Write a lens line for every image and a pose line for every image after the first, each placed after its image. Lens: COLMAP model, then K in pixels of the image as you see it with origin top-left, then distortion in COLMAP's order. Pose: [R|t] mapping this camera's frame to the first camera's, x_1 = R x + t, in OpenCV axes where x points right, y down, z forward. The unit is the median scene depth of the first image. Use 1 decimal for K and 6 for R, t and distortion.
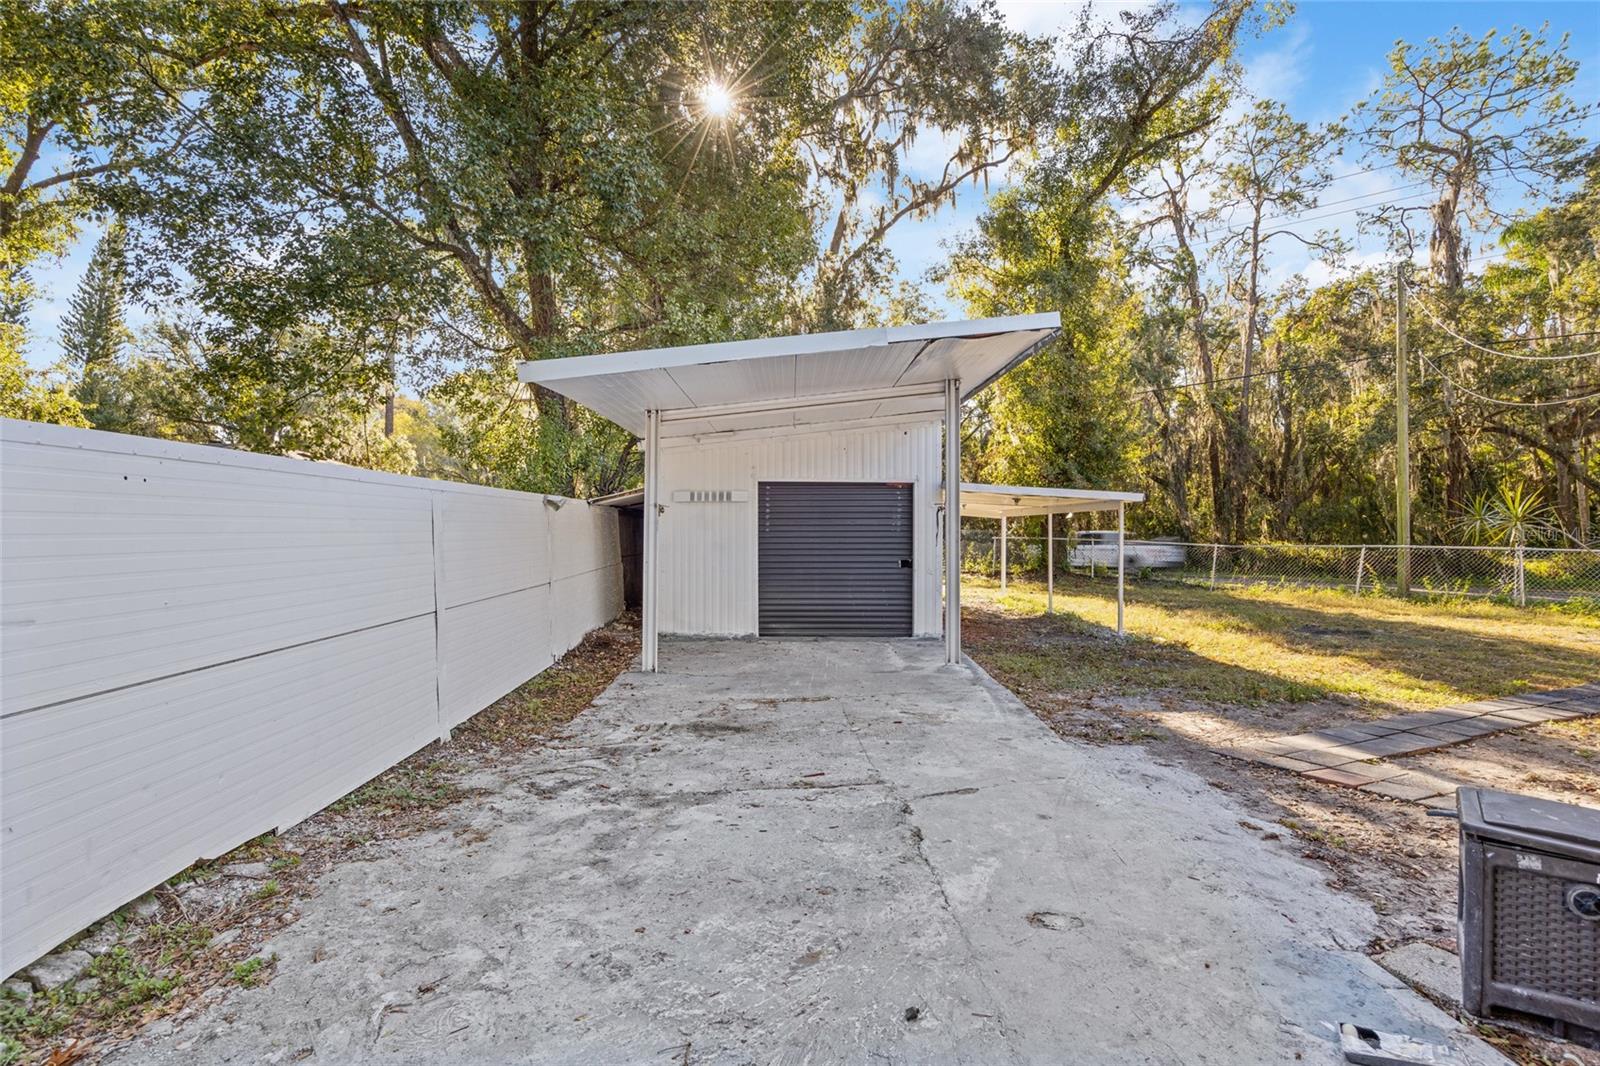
lens RADIAL K [[830.8, 0, 799.8], [0, 830.8, 527.9], [0, 0, 1]] dist [0.000059, 0.000014]
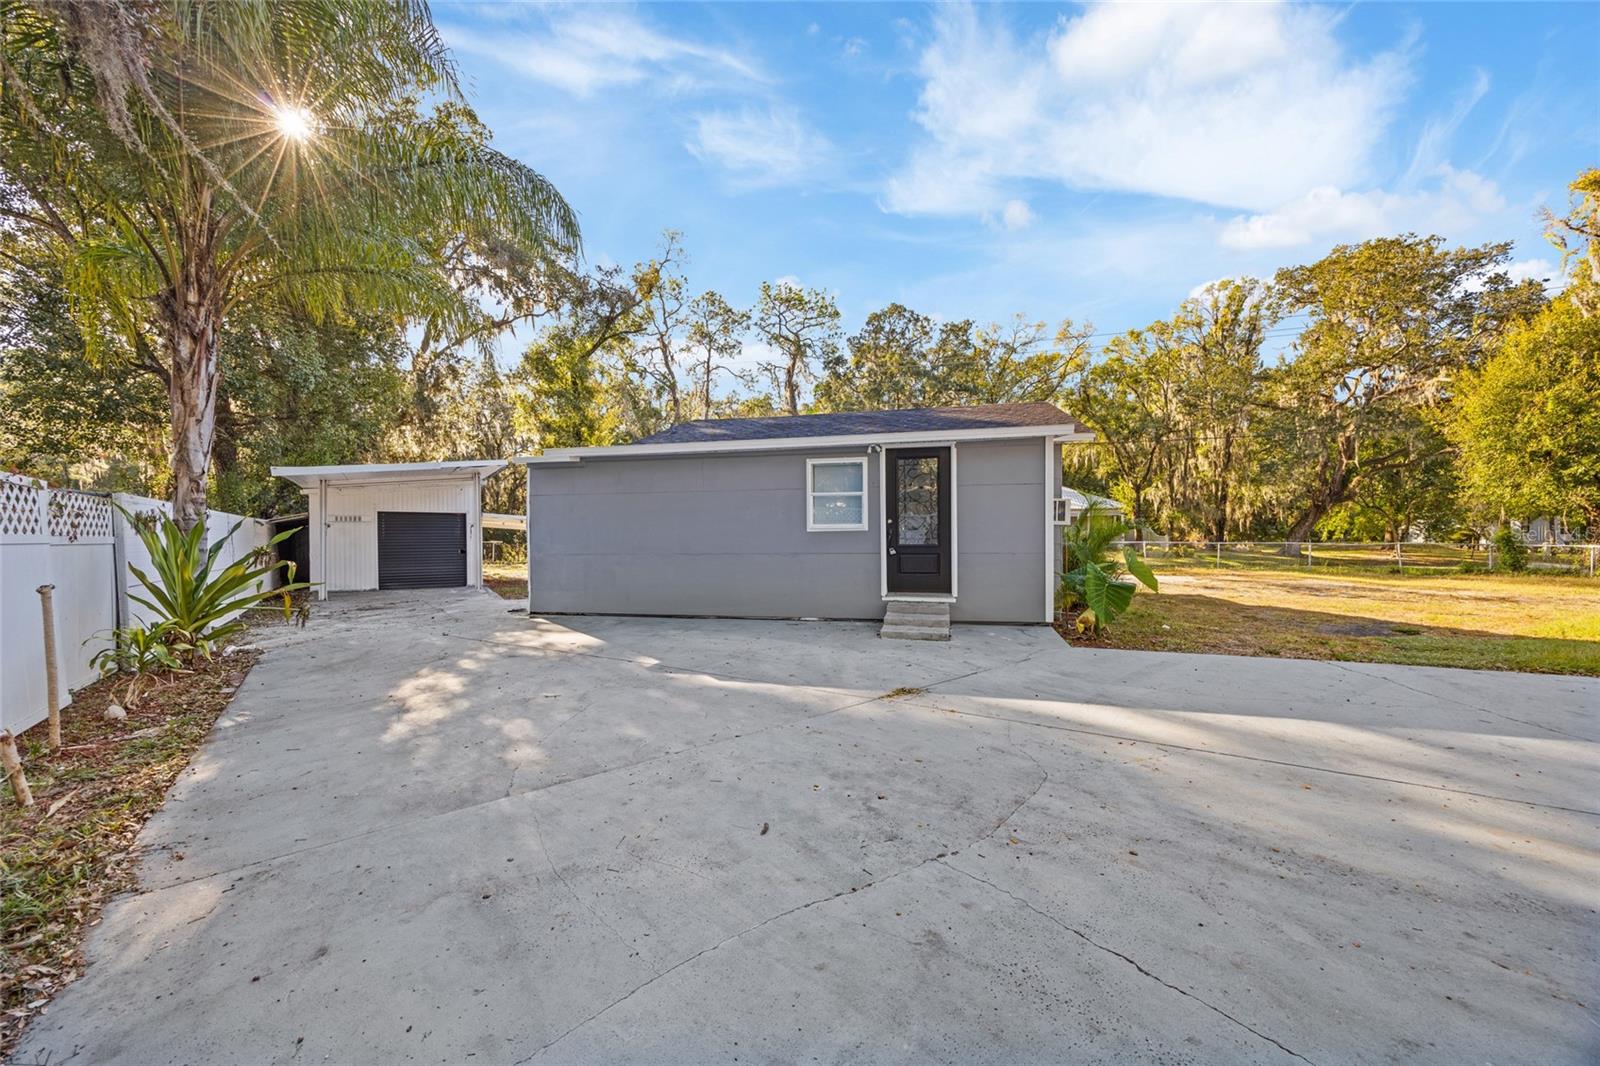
lens RADIAL K [[625.2, 0, 794.6], [0, 625.2, 536.9], [0, 0, 1]] dist [0.004110, 0.000146]
pose [[0.841911, -0.008543, 0.539549, -0.008753], [0.010154, 0.999948, -0.000011, 0.006111], [-0.539522, 0.005487, 0.841954, -0.335602]]
